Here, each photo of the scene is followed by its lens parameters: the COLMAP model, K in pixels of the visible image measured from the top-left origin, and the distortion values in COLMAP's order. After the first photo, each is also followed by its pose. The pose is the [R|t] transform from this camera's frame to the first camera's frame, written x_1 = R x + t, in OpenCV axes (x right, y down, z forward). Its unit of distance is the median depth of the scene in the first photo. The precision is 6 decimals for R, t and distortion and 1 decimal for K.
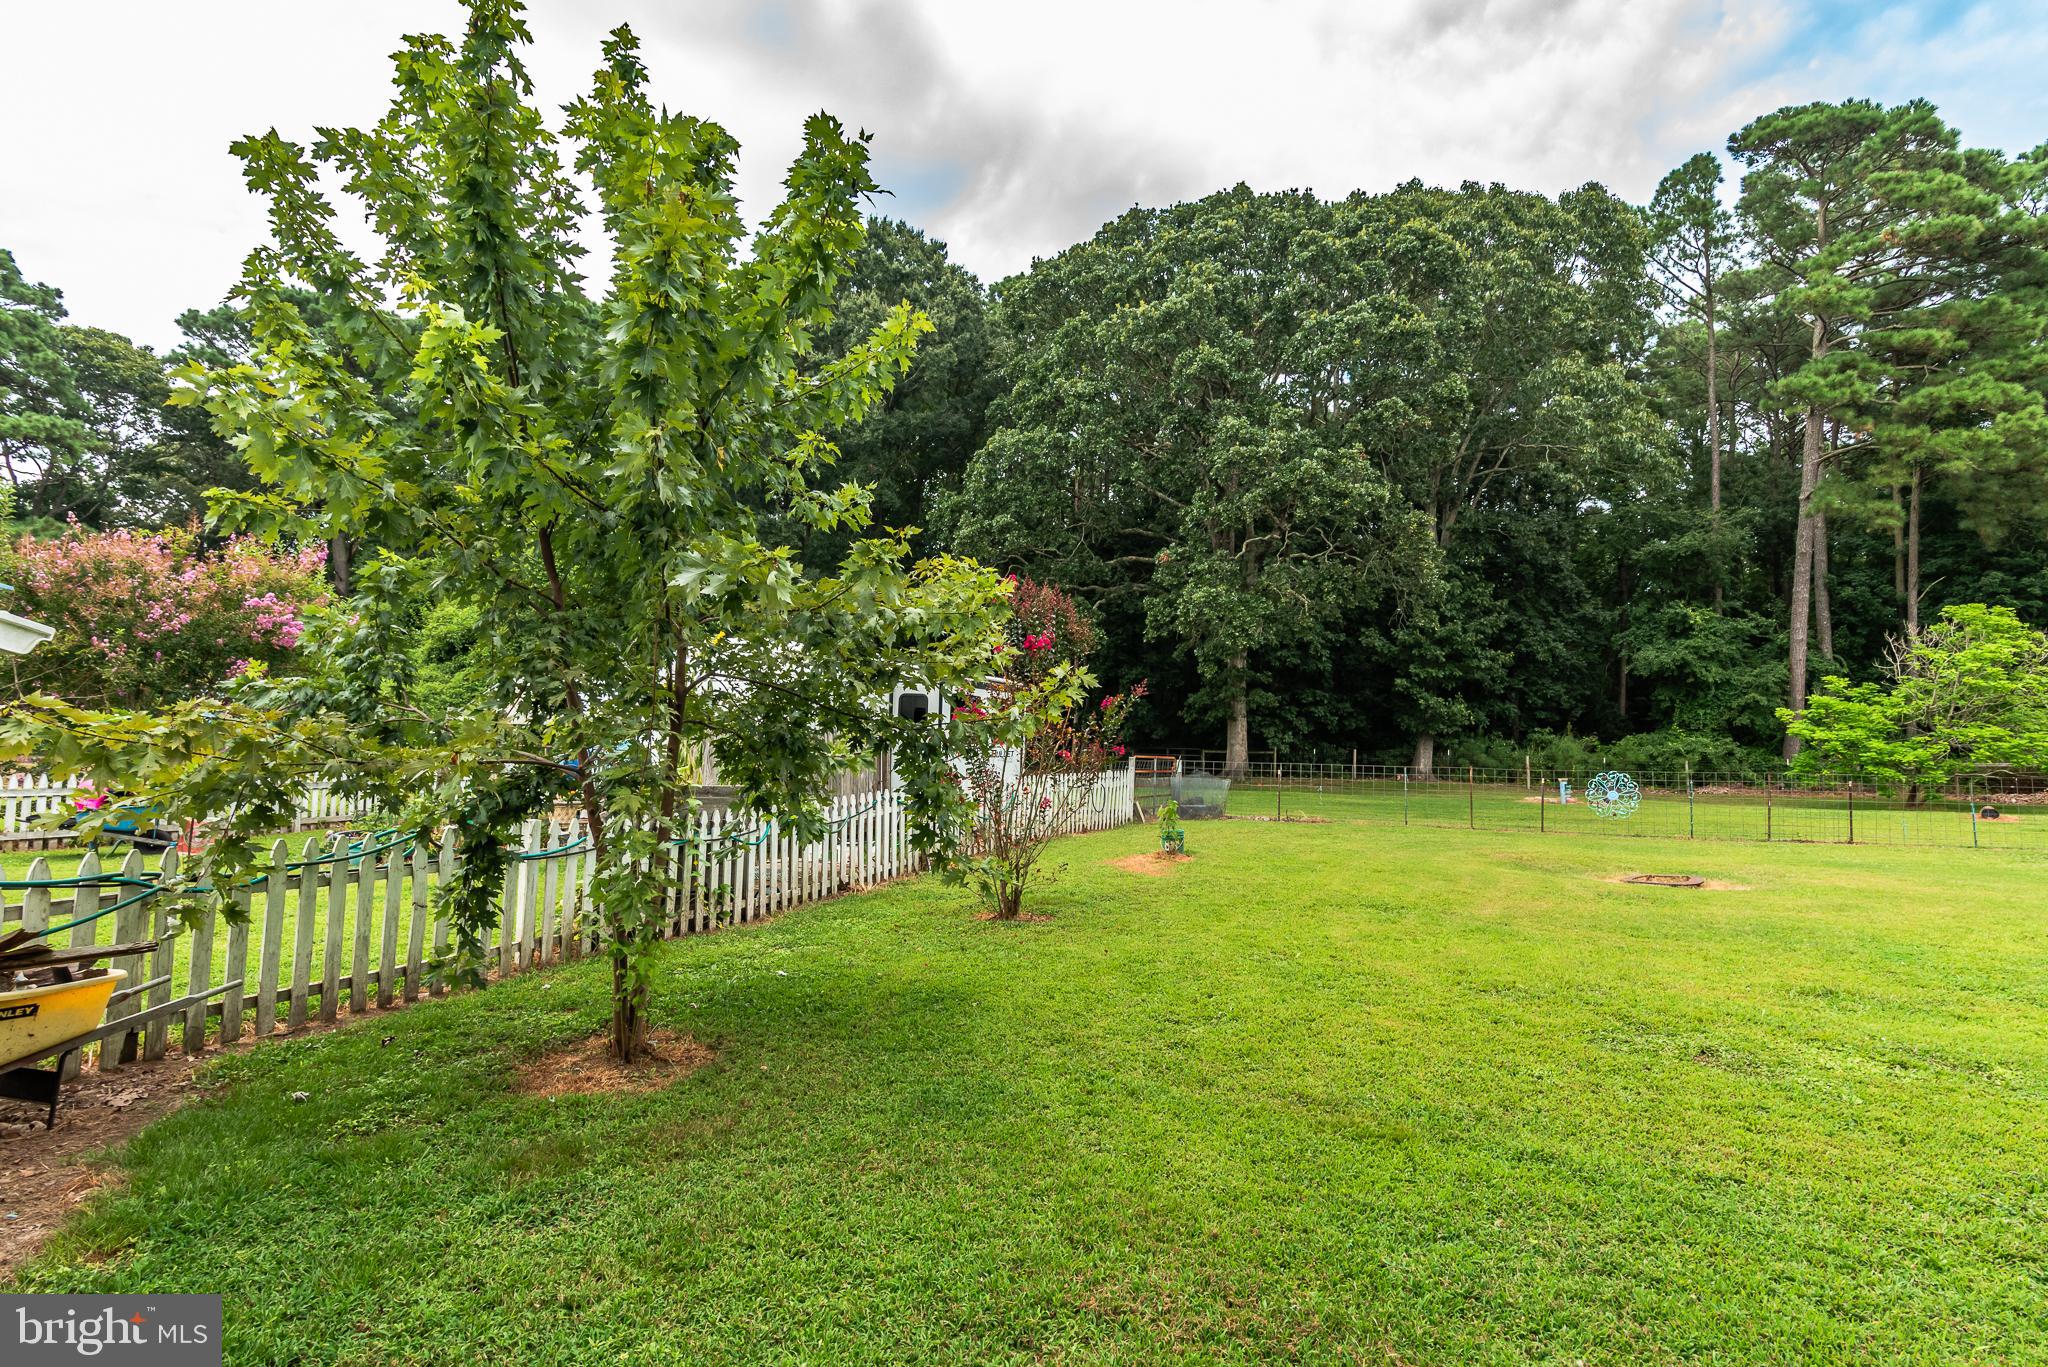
lens RADIAL K [[1028.6, 0, 1023.9], [0, 1028.6, 707.6], [0, 0, 1]] dist [0.001668, -0.001753]
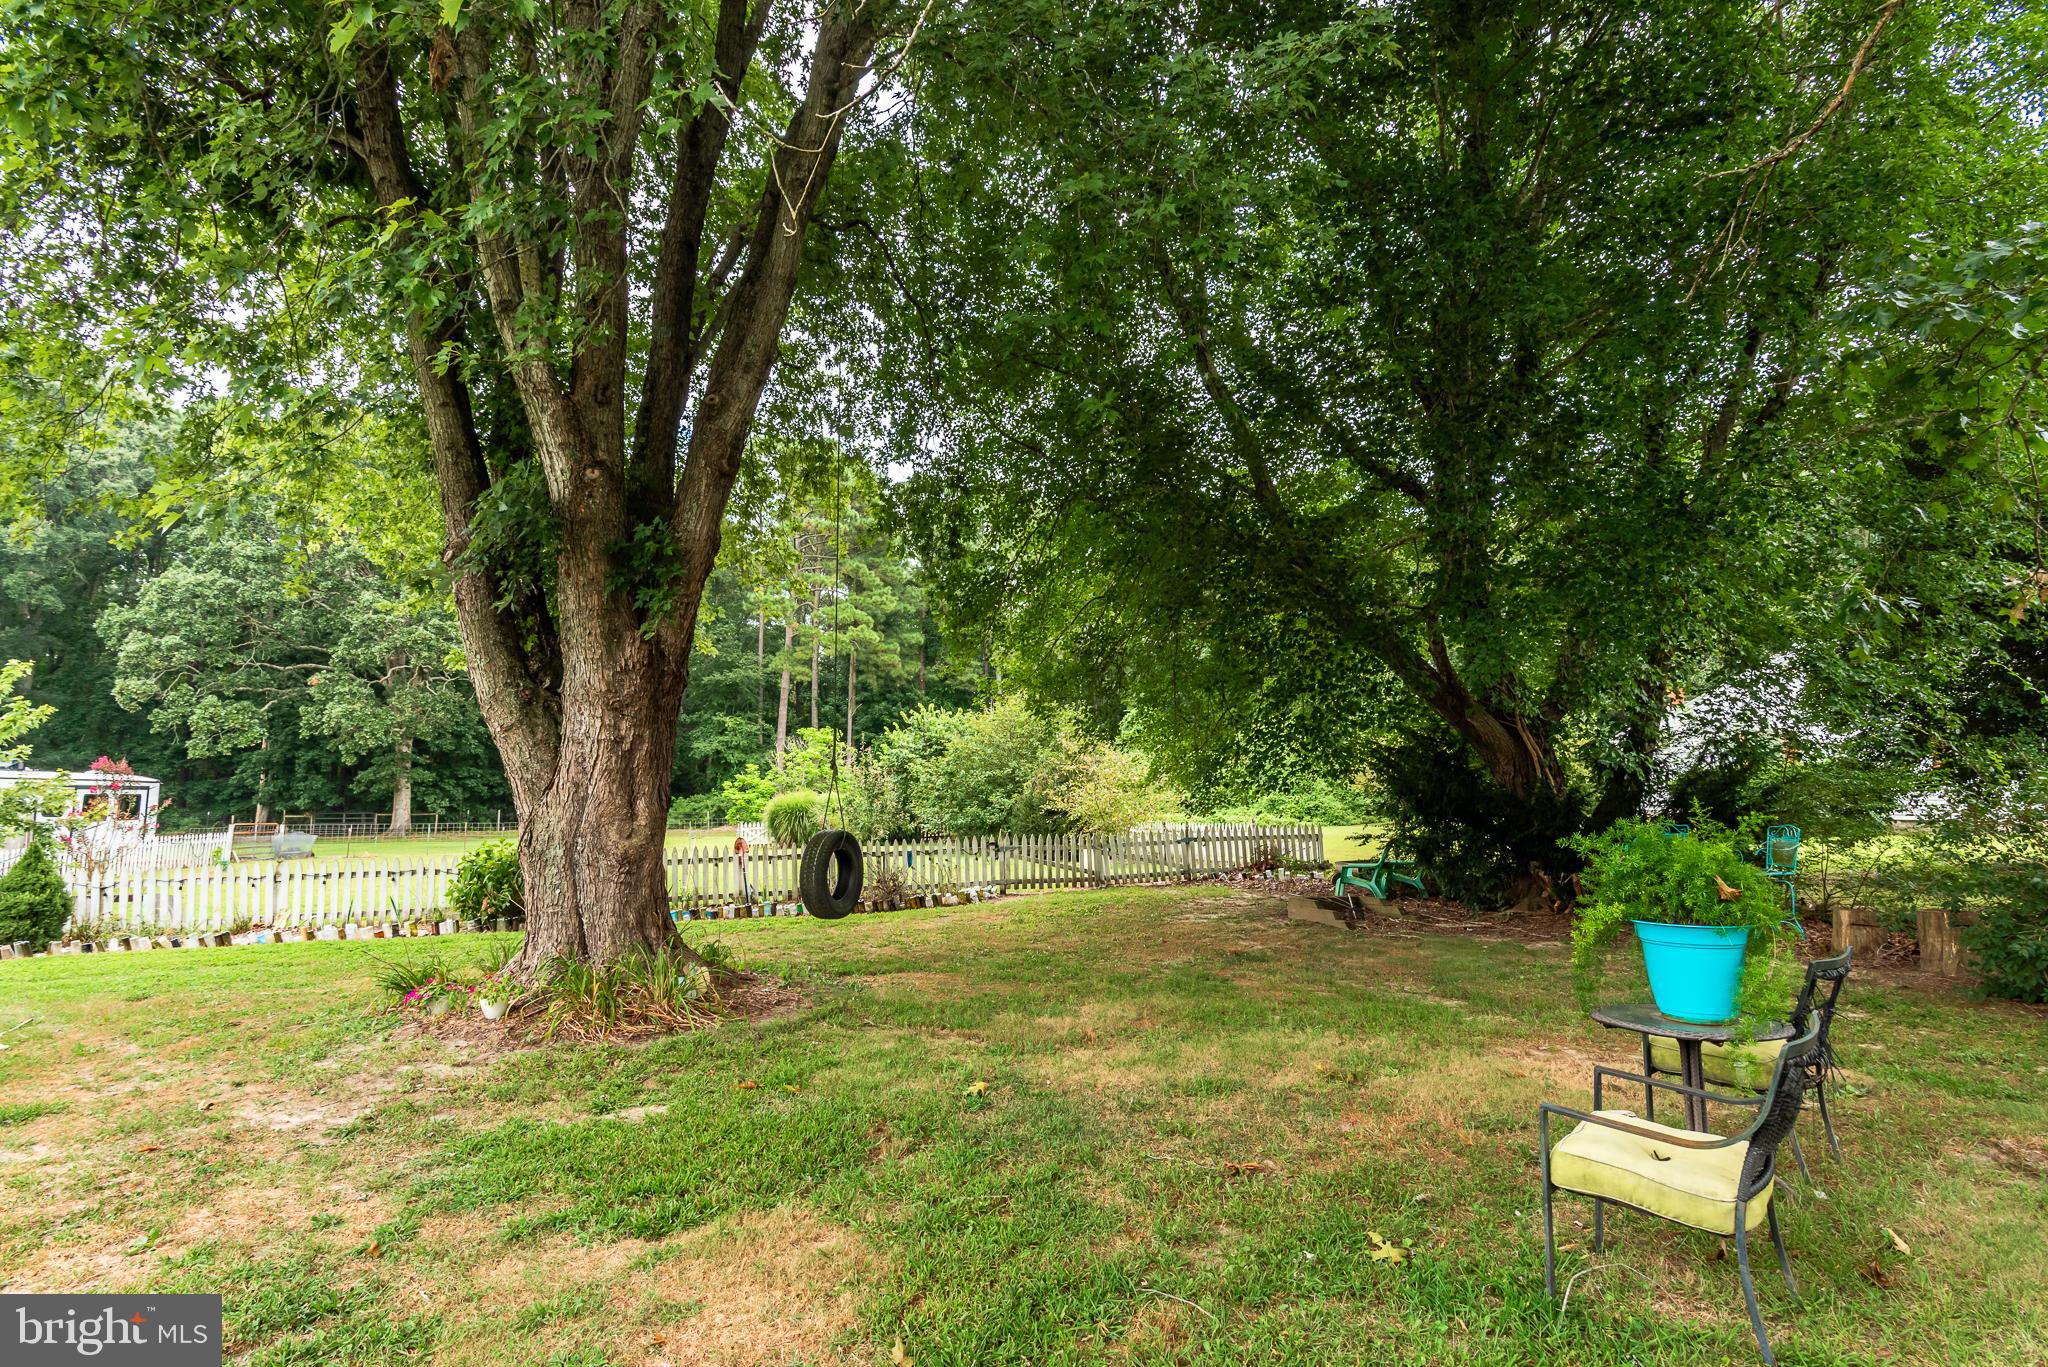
lens RADIAL K [[1021.4, 0, 1056.6], [0, 1021.4, 694.4], [0, 0, 1]] dist [0.001201, -0.000184]
pose [[0.797596, 0.036260, 0.602101, 0.093671], [0.001721, 0.998051, -0.062385, -0.033225], [-0.603189, 0.050794, 0.795979, -0.671916]]
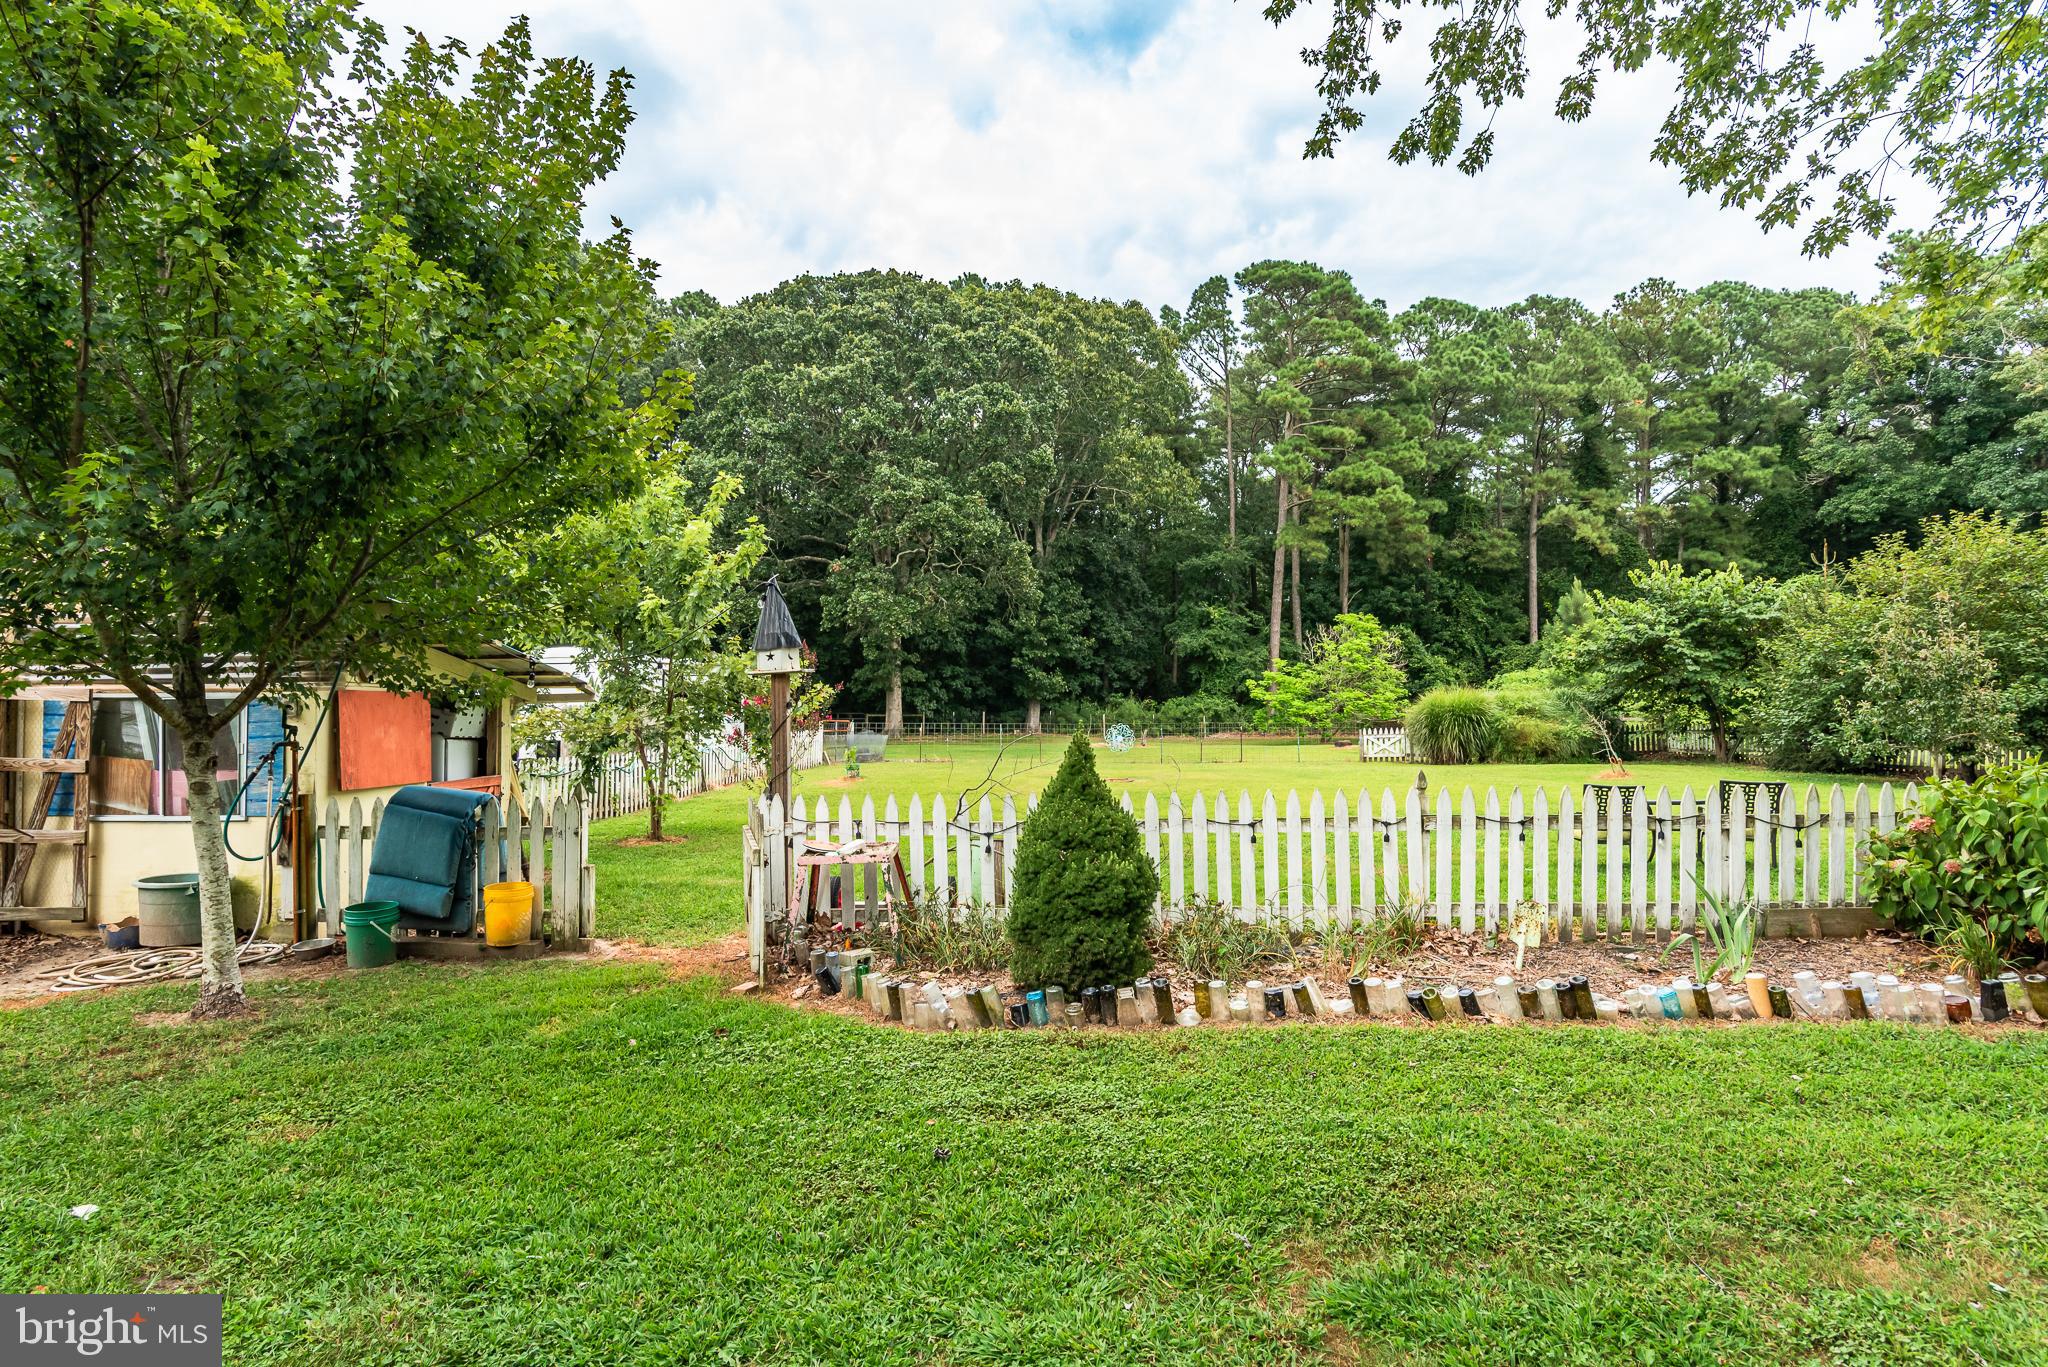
lens RADIAL K [[1028.6, 0, 1023.9], [0, 1028.6, 707.6], [0, 0, 1]] dist [0.001668, -0.001753]
pose [[0.947567, -0.016504, 0.319132, -0.050924], [0.005185, 0.999328, 0.036285, -0.013187], [-0.319516, -0.032728, 0.947016, -0.278873]]
